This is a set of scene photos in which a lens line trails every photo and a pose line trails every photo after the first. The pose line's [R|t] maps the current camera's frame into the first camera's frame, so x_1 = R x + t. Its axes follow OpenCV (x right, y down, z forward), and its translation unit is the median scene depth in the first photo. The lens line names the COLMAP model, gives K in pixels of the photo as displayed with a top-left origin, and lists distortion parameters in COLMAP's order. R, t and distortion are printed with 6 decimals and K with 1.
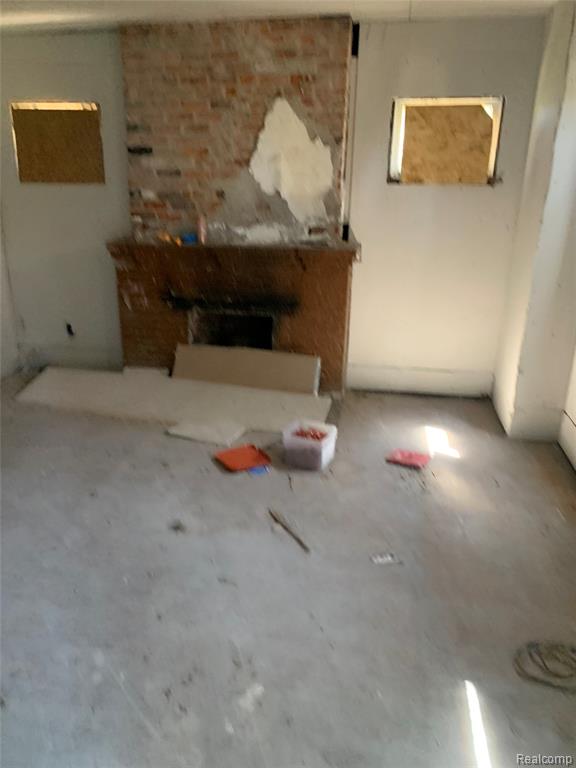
lens RADIAL K [[584.3, 0, 283.9], [0, 584.3, 371.9], [0, 0, 1]] dist [0.034930, -0.032337]
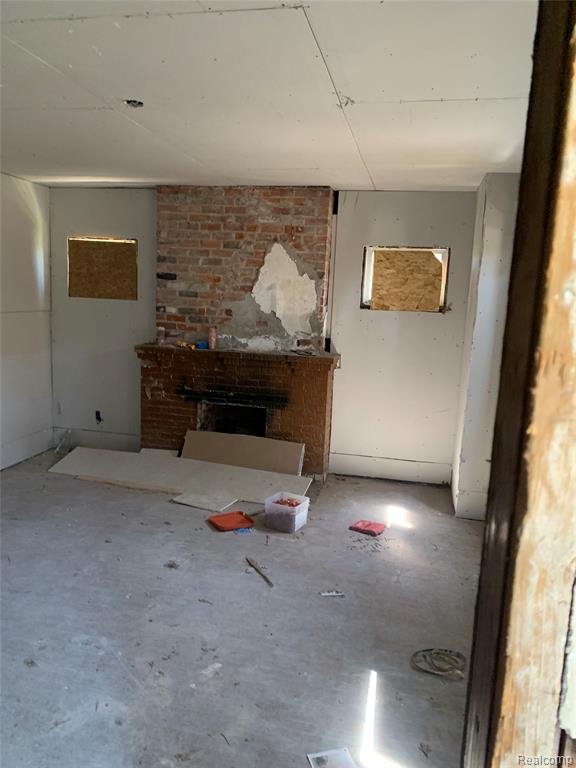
lens RADIAL K [[576.0, 0, 311.0], [0, 576.0, 395.4], [0, 0, 1]] dist [0.073957, -0.123600]
pose [[0.999381, 0.034660, 0.006025, 0.070819], [-0.033467, 0.989472, -0.140803, 0.046270], [-0.010842, 0.140515, 0.990019, -0.216891]]
